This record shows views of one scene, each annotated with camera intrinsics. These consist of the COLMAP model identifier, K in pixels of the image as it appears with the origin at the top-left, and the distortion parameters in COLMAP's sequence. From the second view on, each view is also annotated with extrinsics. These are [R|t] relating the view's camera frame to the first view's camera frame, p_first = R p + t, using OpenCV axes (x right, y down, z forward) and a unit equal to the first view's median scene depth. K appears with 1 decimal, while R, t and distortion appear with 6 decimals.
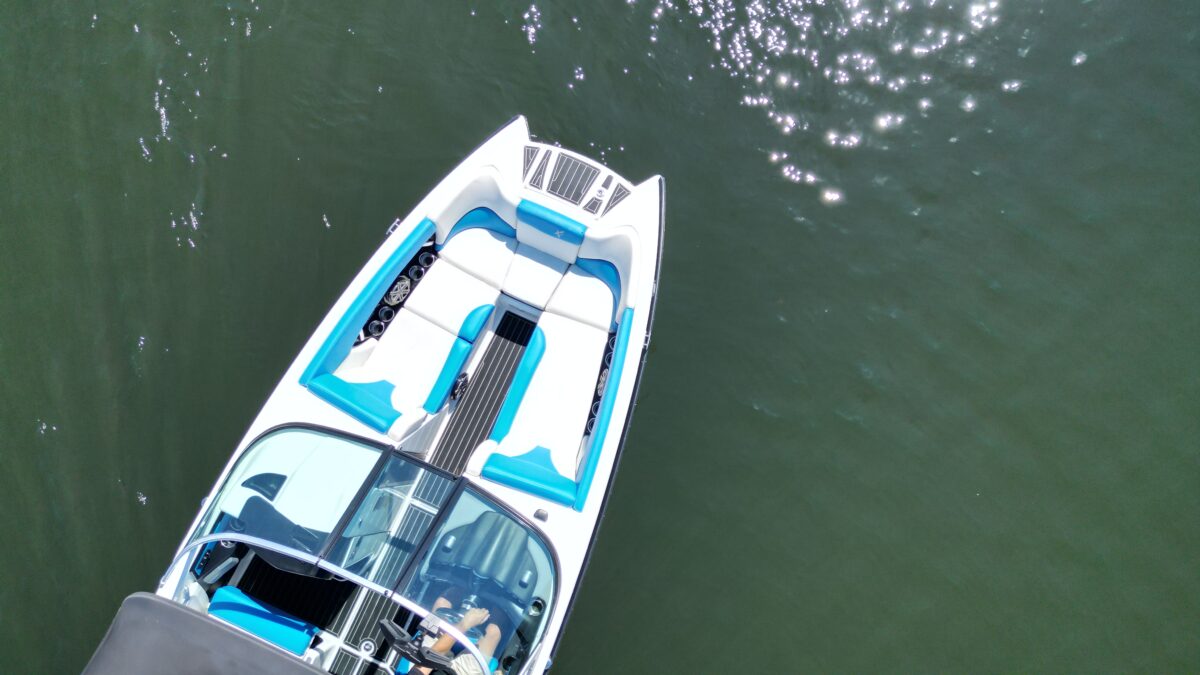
lens RADIAL K [[827.6, 0, 601.6], [0, 827.6, 340.0], [0, 0, 1]] dist [0.071774, -0.062572]
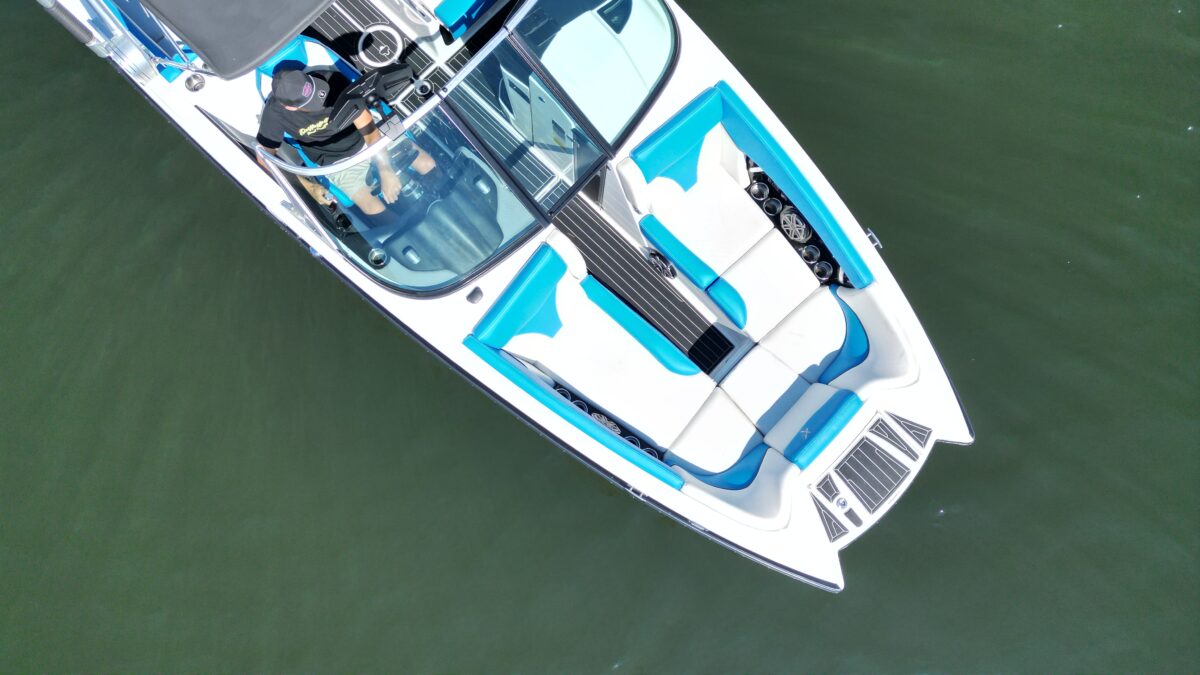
lens RADIAL K [[826.4, 0, 607.3], [0, 826.4, 337.7], [0, 0, 1]] dist [0.066774, -0.052622]
pose [[-0.330706, 0.933708, -0.137198, 0.033124], [-0.934588, -0.303830, 0.185023, -0.071773], [0.131073, 0.189412, 0.973110, 0.200753]]
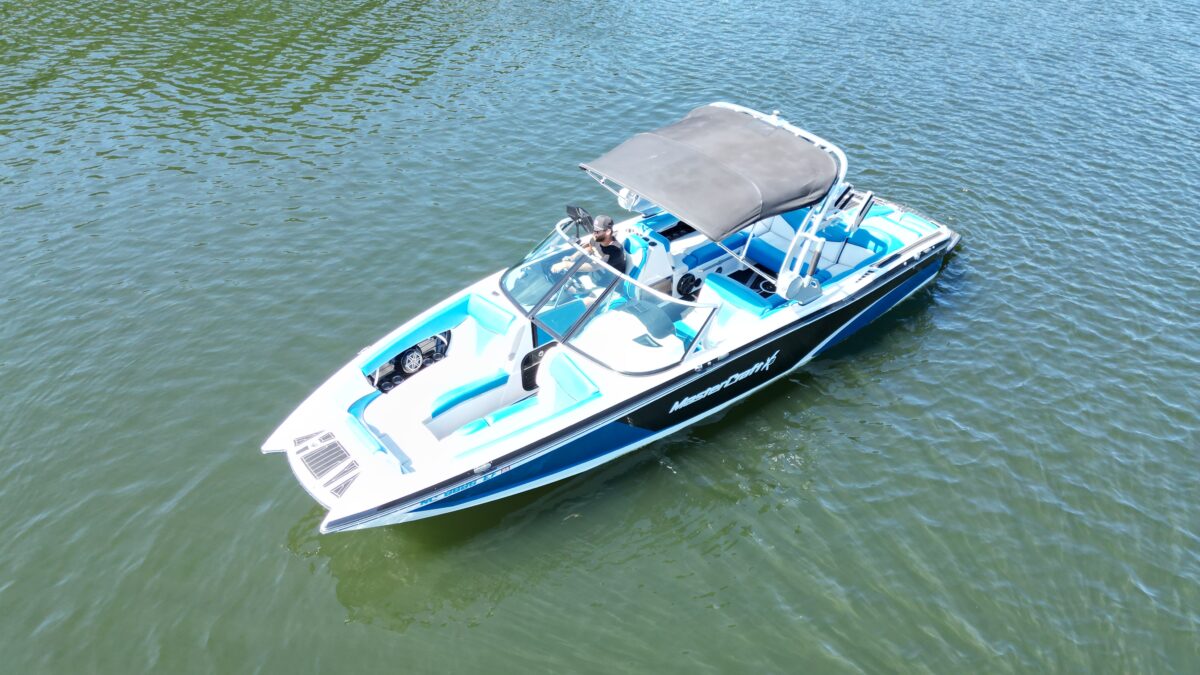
lens RADIAL K [[827.6, 0, 601.6], [0, 827.6, 340.0], [0, 0, 1]] dist [0.071774, -0.062572]
pose [[-0.903091, -0.259919, 0.341861, -0.728590], [0.423894, -0.411894, 0.806633, -0.892873], [-0.068849, 0.873376, 0.482156, 0.293777]]
